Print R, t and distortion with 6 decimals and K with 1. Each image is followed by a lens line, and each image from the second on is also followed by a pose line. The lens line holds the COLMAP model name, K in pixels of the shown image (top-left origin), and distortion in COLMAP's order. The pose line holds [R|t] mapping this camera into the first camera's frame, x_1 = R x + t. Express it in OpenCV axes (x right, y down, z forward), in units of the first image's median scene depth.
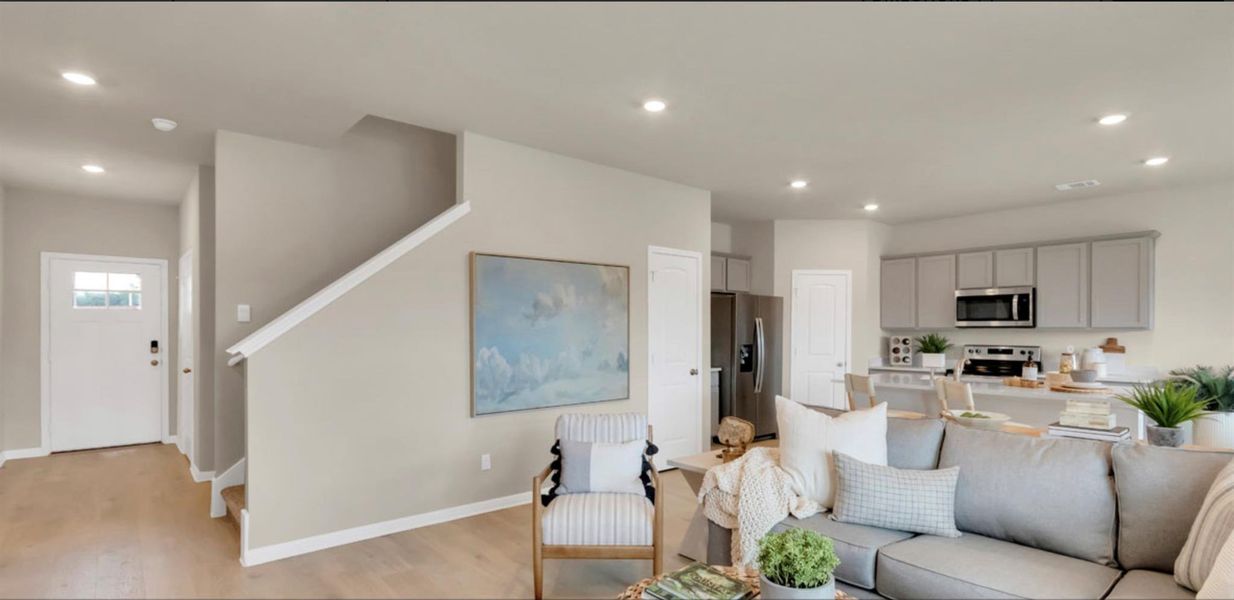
lens RADIAL K [[591.4, 0, 617.3], [0, 591.4, 334.6], [0, 0, 1]] dist [-0.003516, -0.000270]
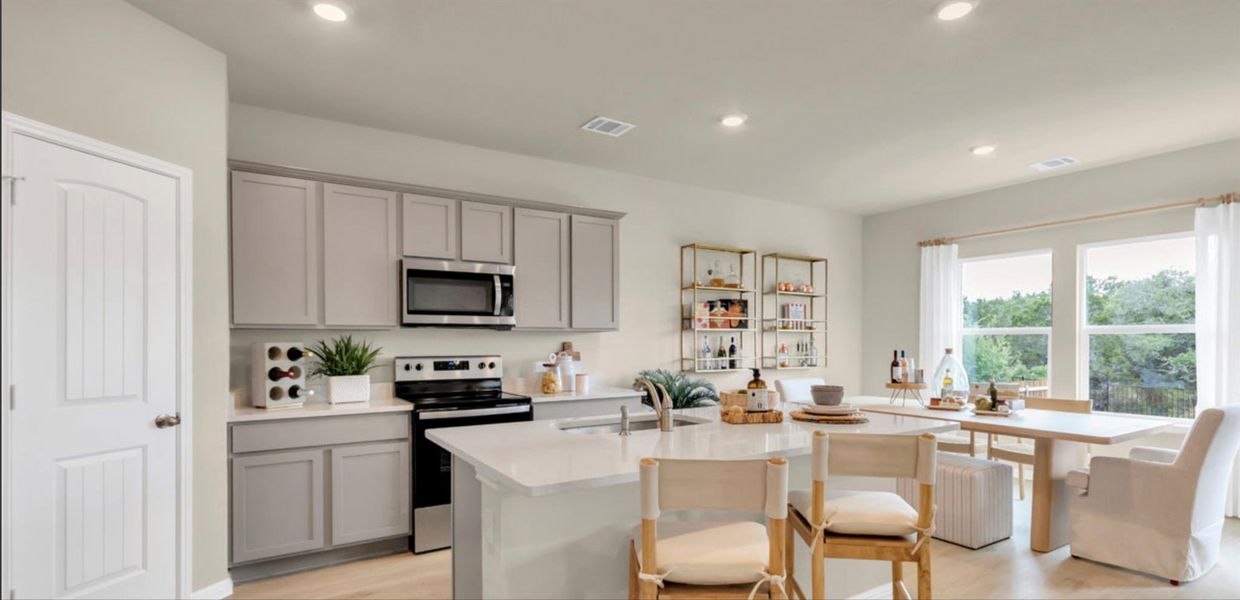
lens RADIAL K [[596.7, 0, 623.1], [0, 596.7, 342.6], [0, 0, 1]] dist [0.022800, -0.011049]
pose [[0.145565, -0.007028, 0.989324, 0.051942], [0.011210, 0.999922, 0.005454, 0.002981], [-0.989285, 0.010297, 0.145632, 0.737106]]
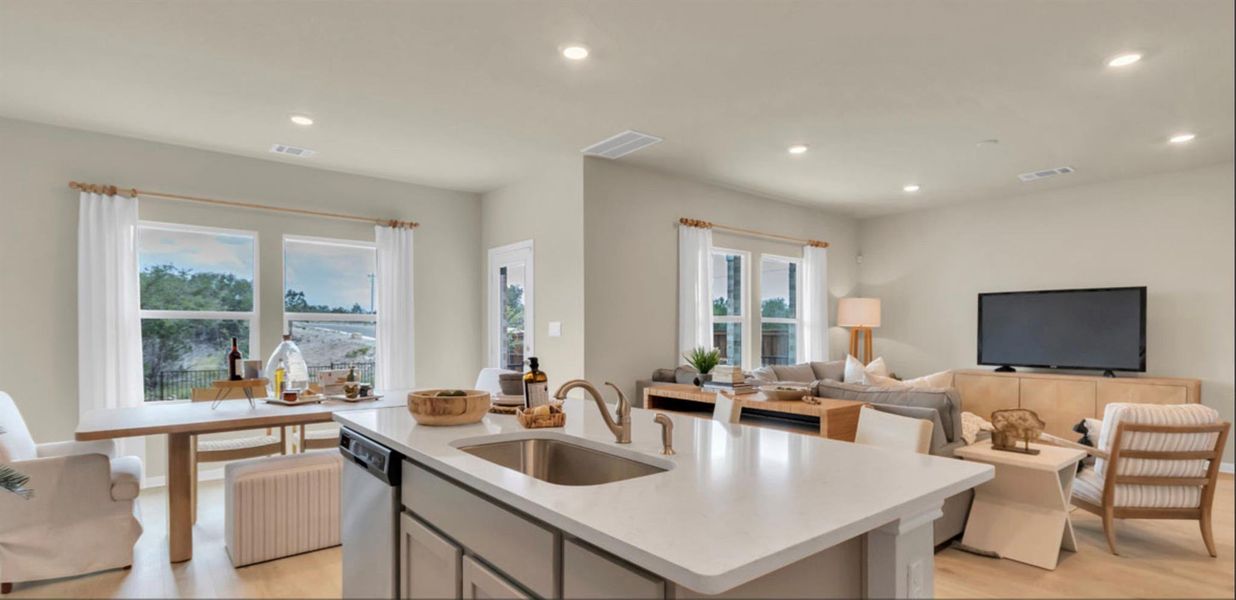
lens RADIAL K [[592.4, 0, 618.3], [0, 592.4, 334.7], [0, 0, 1]] dist [-0.003516, -0.000270]
pose [[-0.999895, -0.007248, 0.012573, 0.485401], [-0.007056, 0.999859, 0.015212, 0.006810], [-0.012682, 0.015122, -0.999805, 1.083165]]
